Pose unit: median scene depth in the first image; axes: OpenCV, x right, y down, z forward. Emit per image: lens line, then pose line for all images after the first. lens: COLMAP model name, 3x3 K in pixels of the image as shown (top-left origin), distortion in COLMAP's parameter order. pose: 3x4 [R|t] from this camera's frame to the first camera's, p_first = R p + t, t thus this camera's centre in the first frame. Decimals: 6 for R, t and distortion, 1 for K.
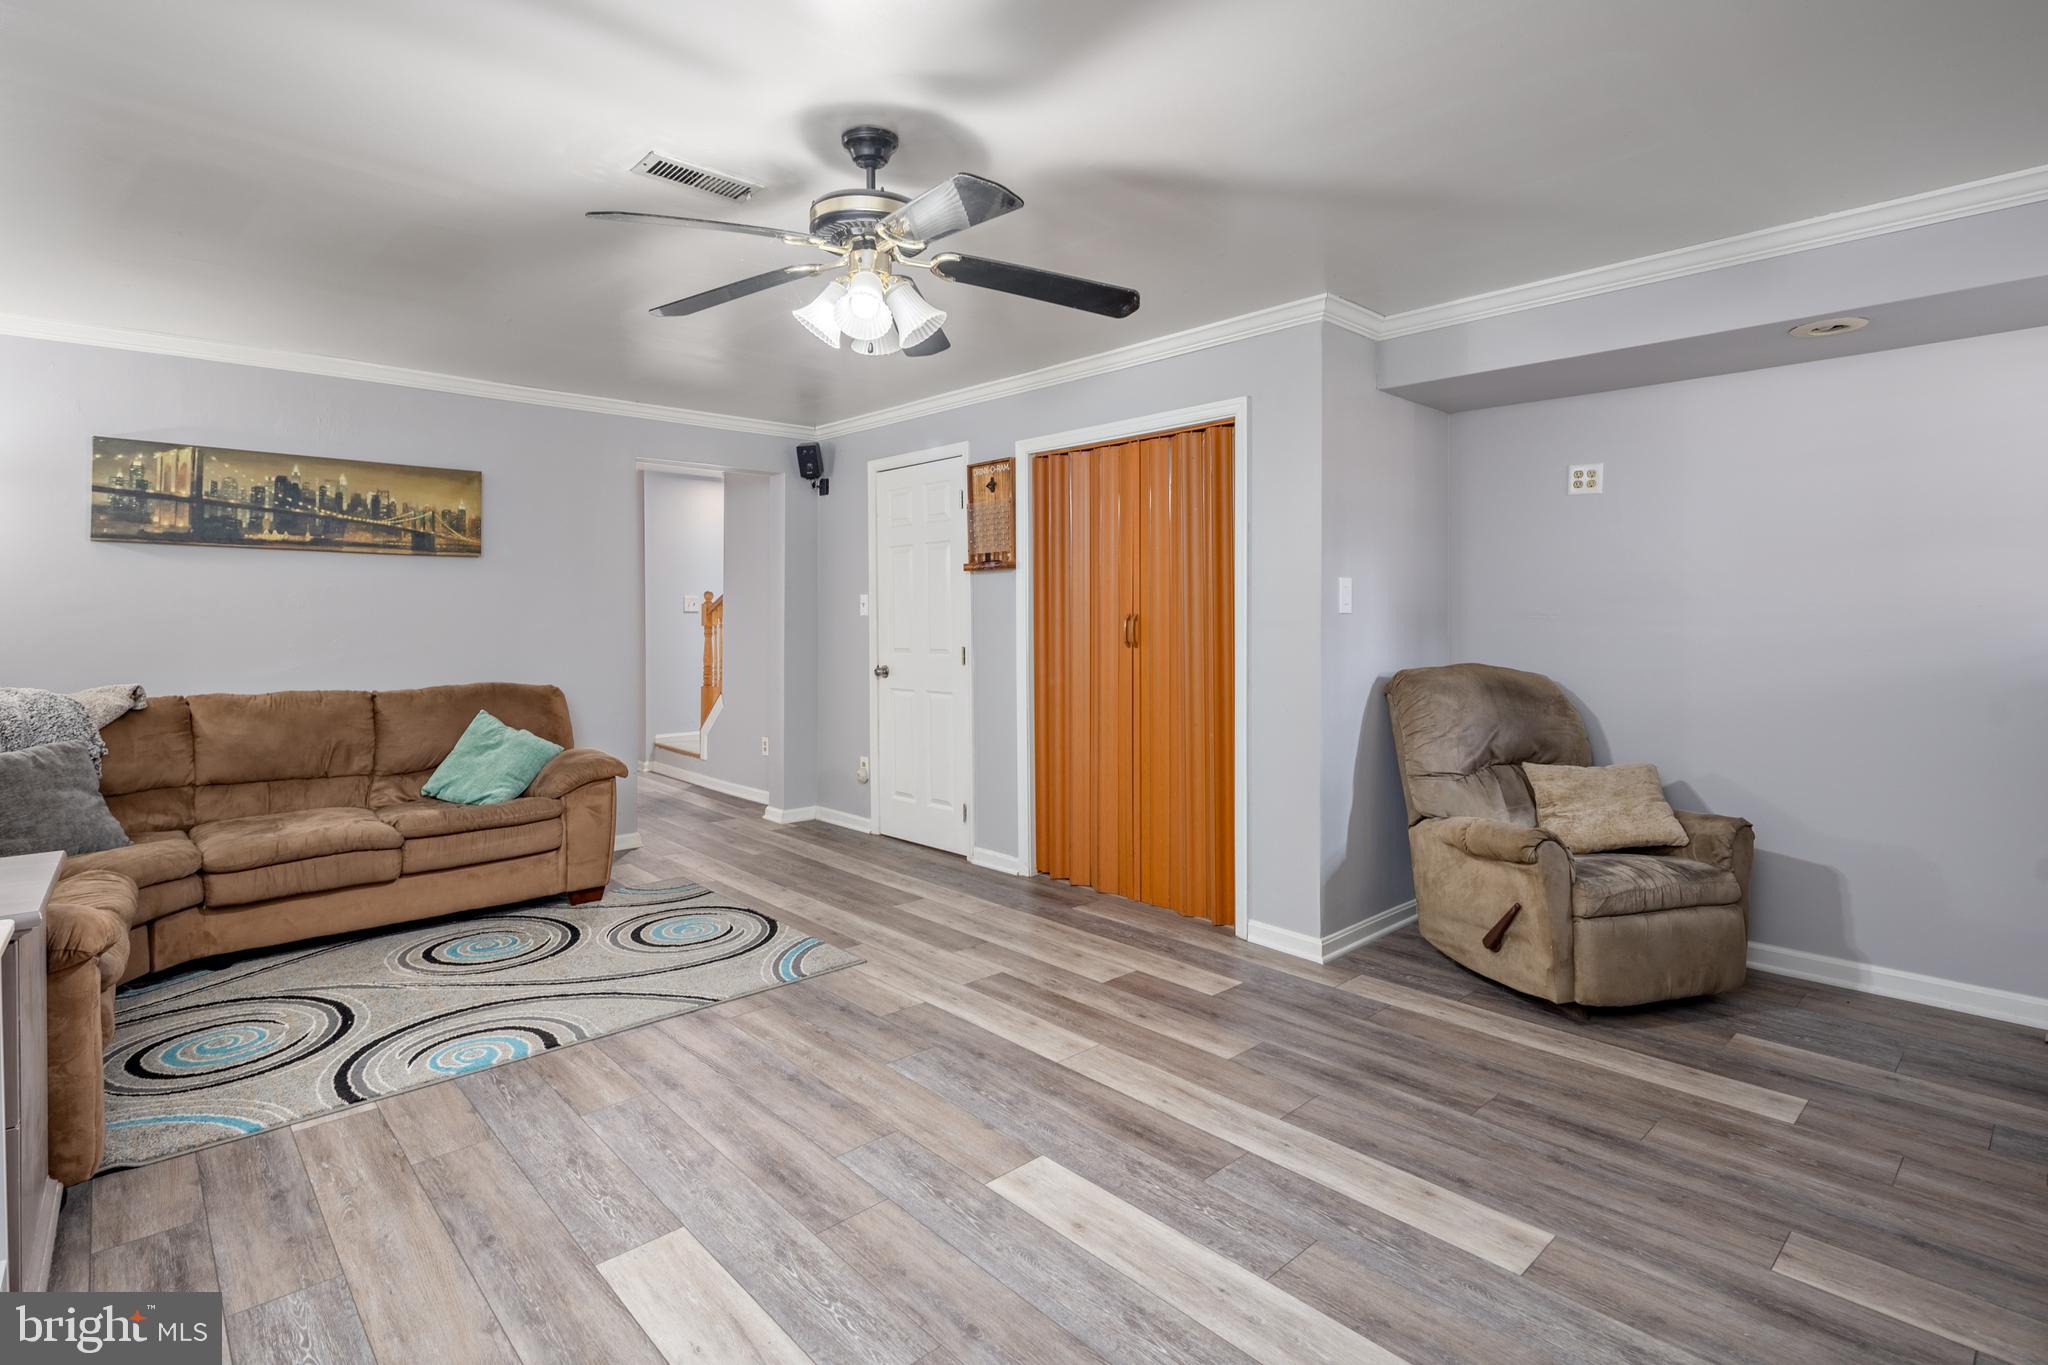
lens RADIAL K [[994.8, 0, 1015.8], [0, 994.8, 619.1], [0, 0, 1]] dist [0.001470, -0.002143]
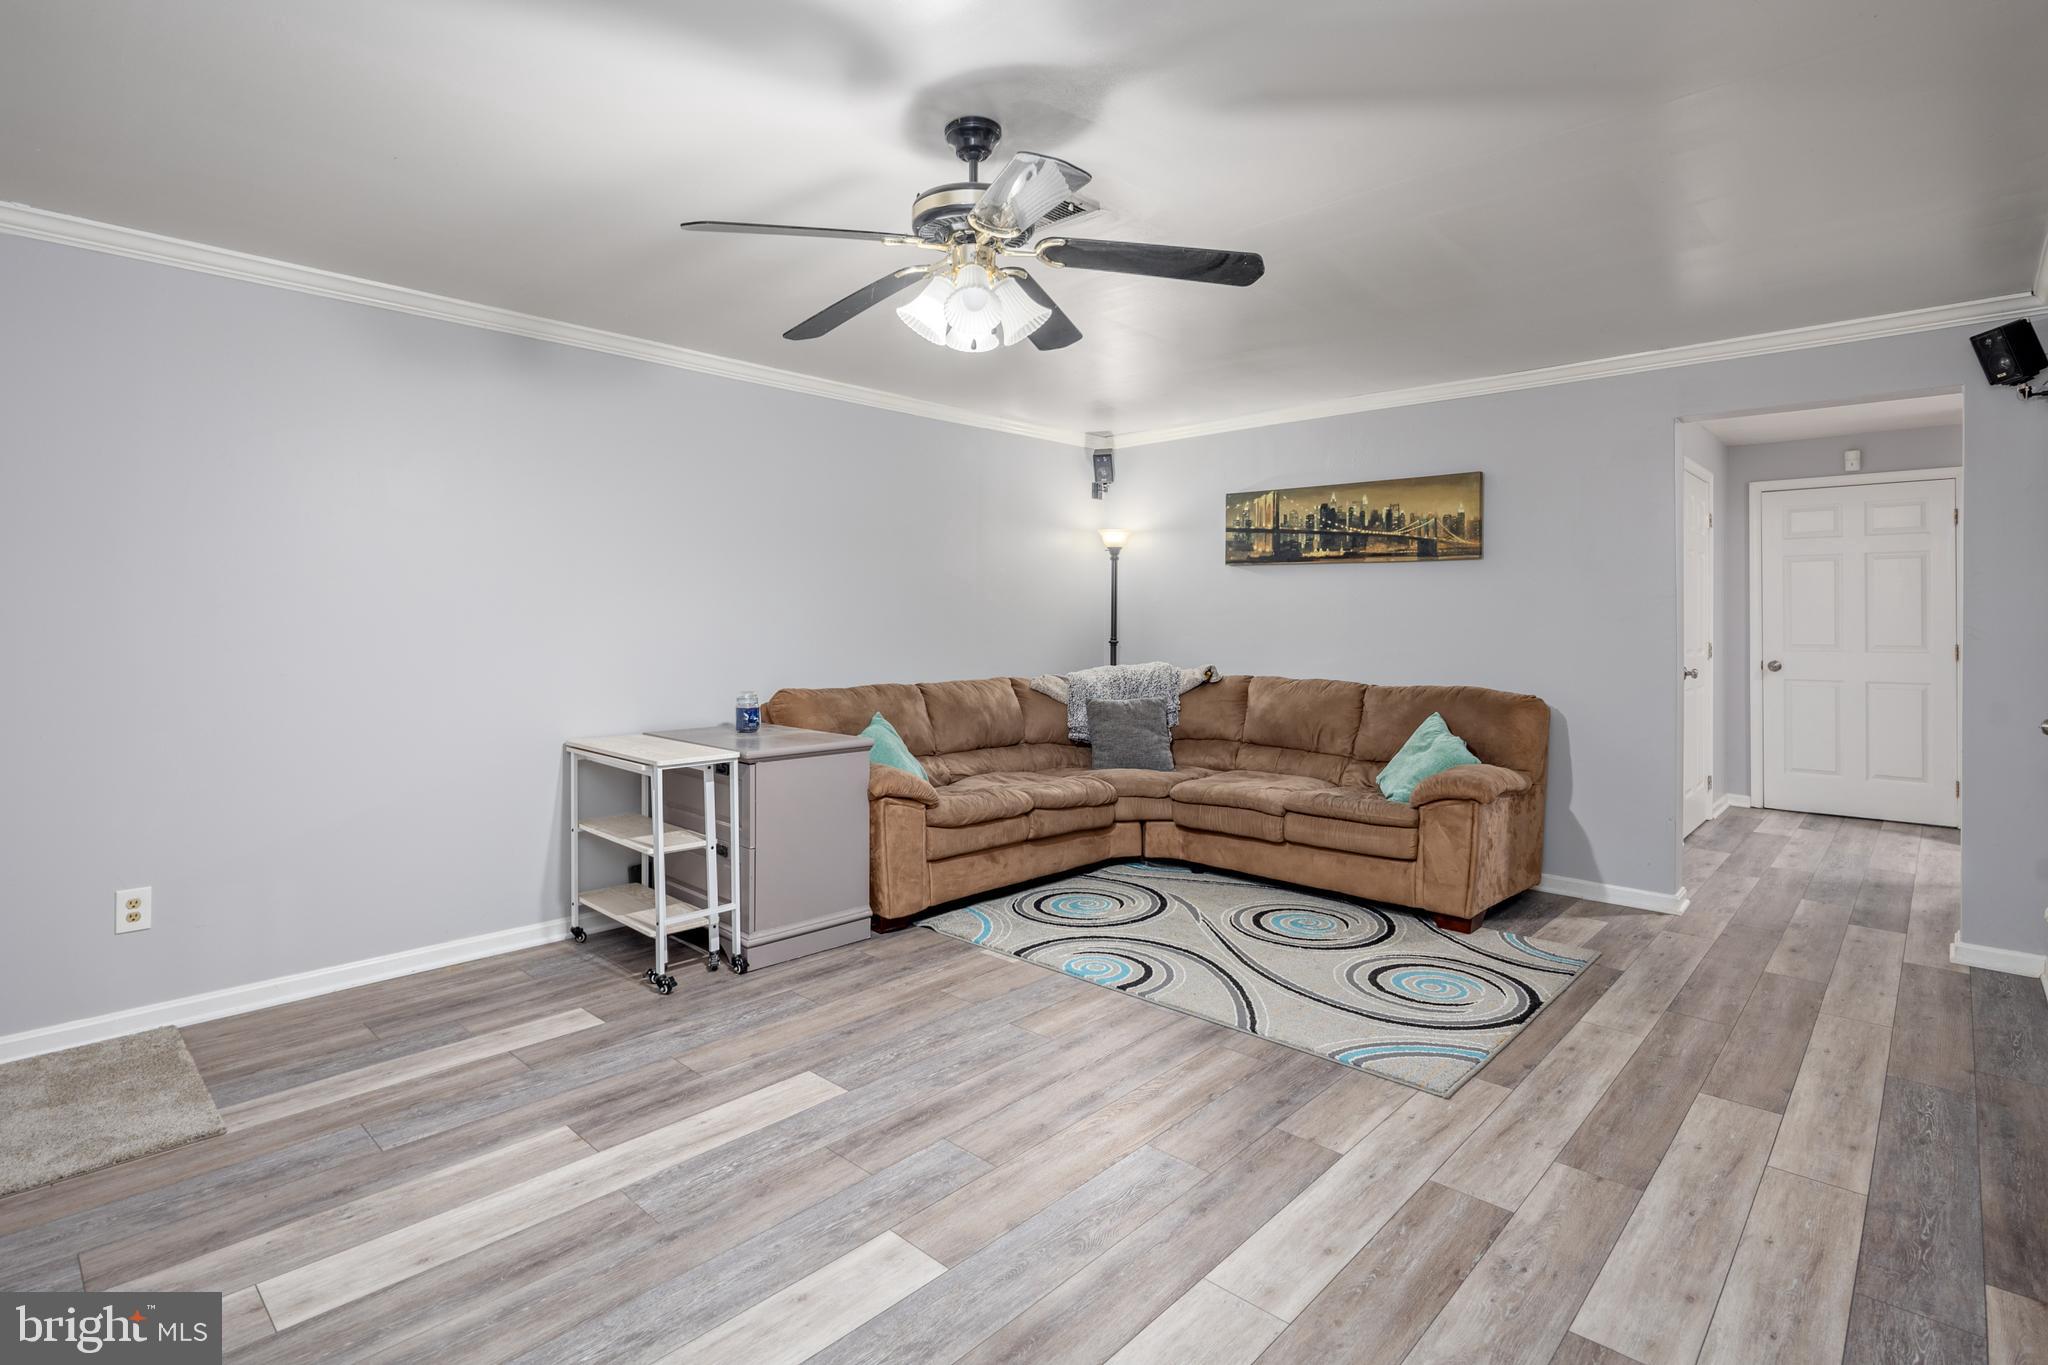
lens RADIAL K [[994.8, 0, 1015.8], [0, 994.8, 619.1], [0, 0, 1]] dist [0.001470, -0.002143]
pose [[0.072987, 0.005224, -0.997319, 0.547875], [-0.007559, 0.999960, 0.004685, -0.005253], [0.997304, 0.007196, 0.073023, 0.634263]]
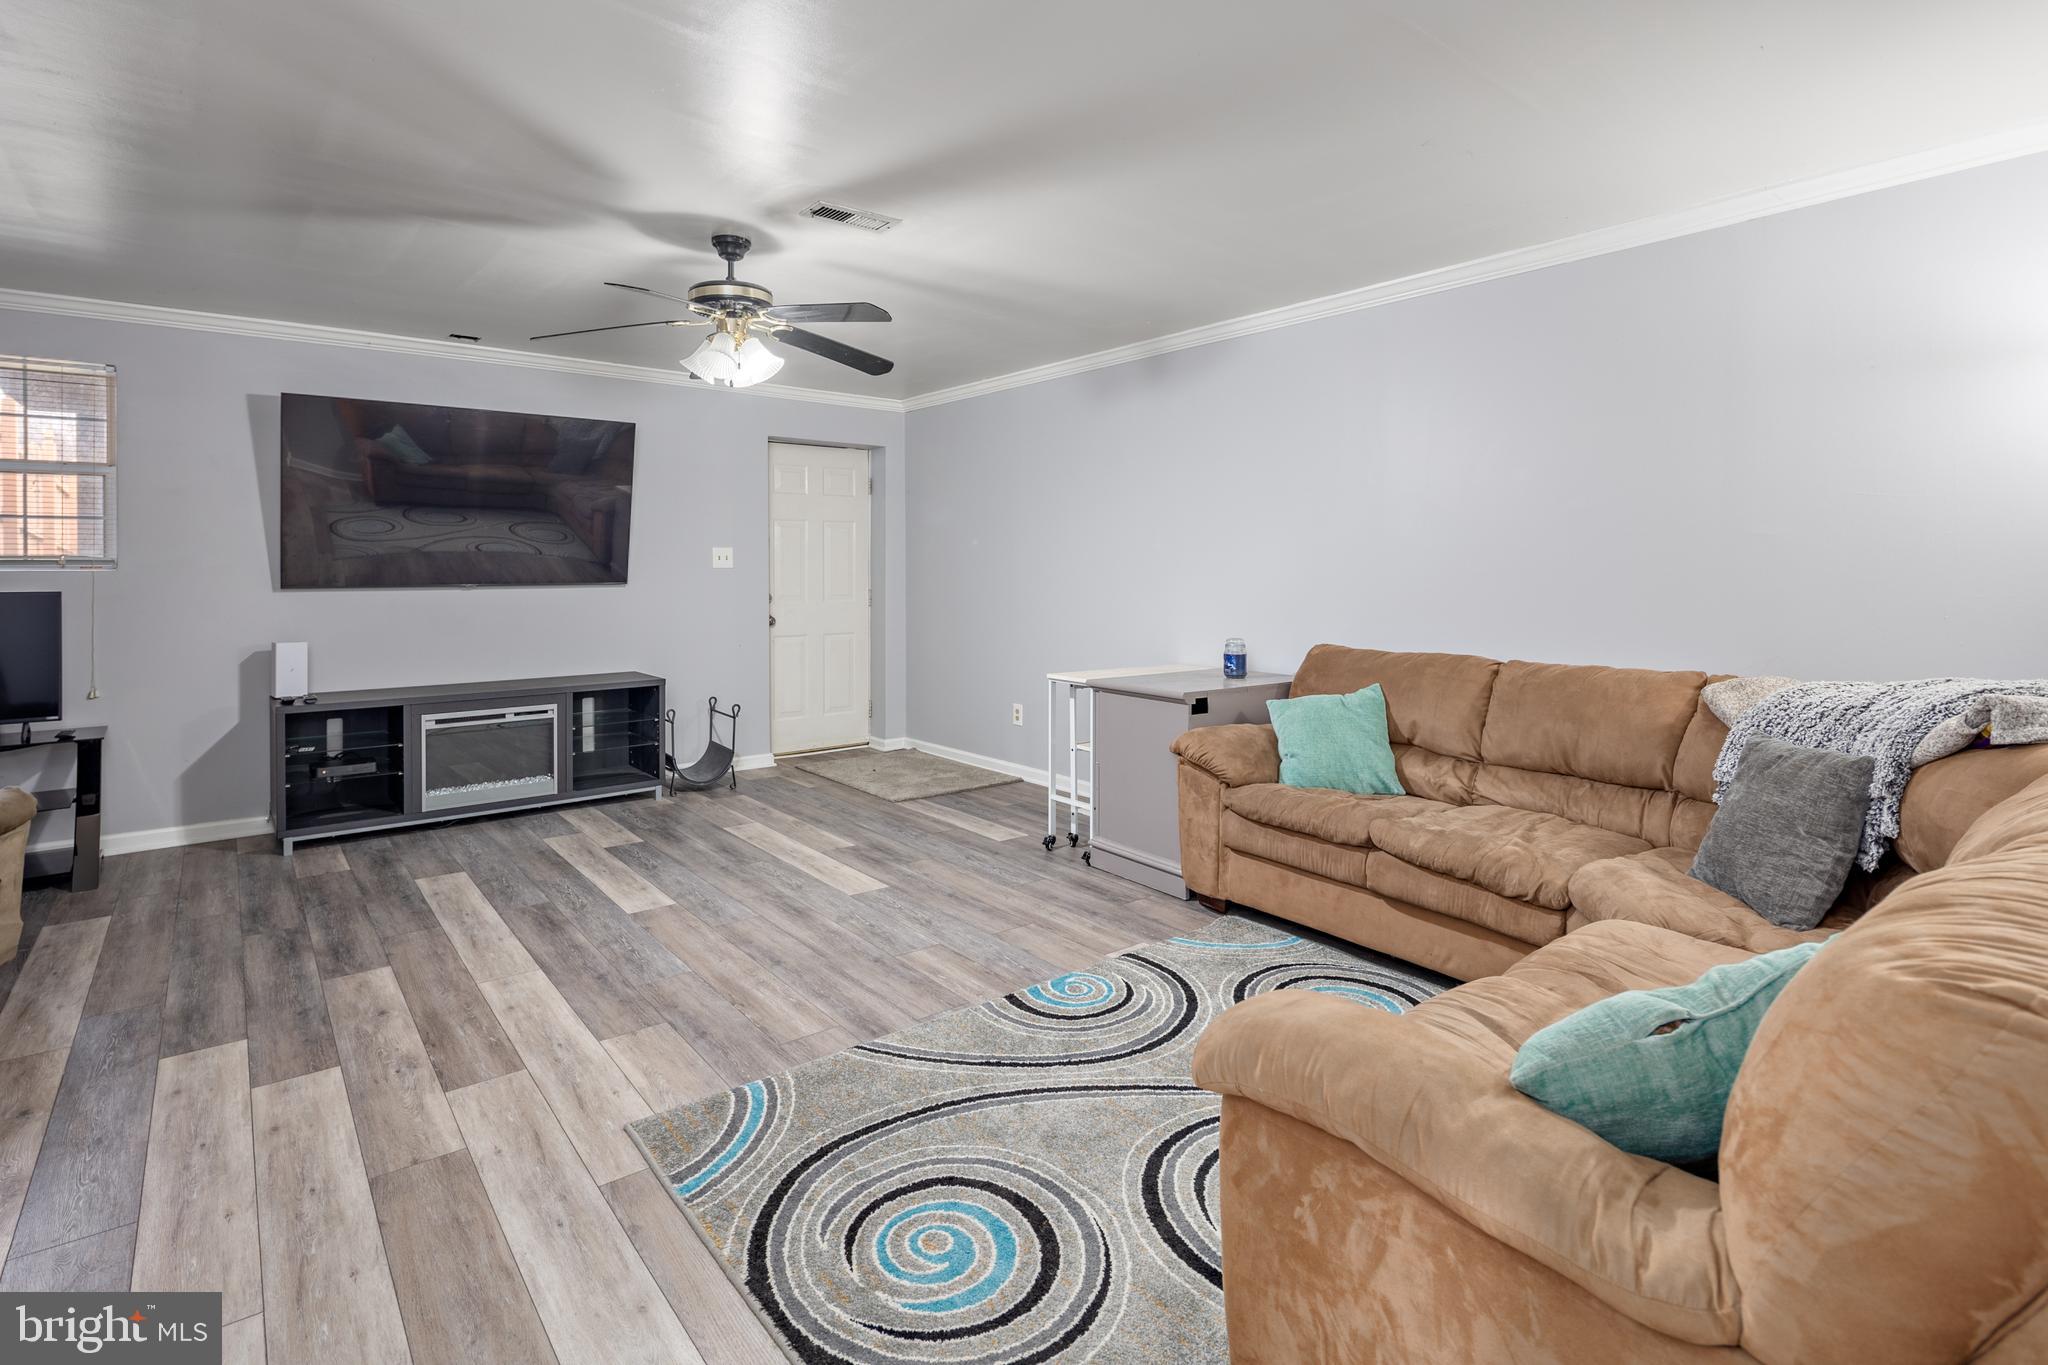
lens RADIAL K [[997.7, 0, 1015.6], [0, 997.7, 575.8], [0, 0, 1]] dist [-0.000012, -0.001407]
pose [[-0.997729, 0.002194, 0.067322, -0.435415], [0.003040, 0.999918, 0.012464, -0.003889], [-0.067289, 0.012641, -0.997653, 1.600918]]
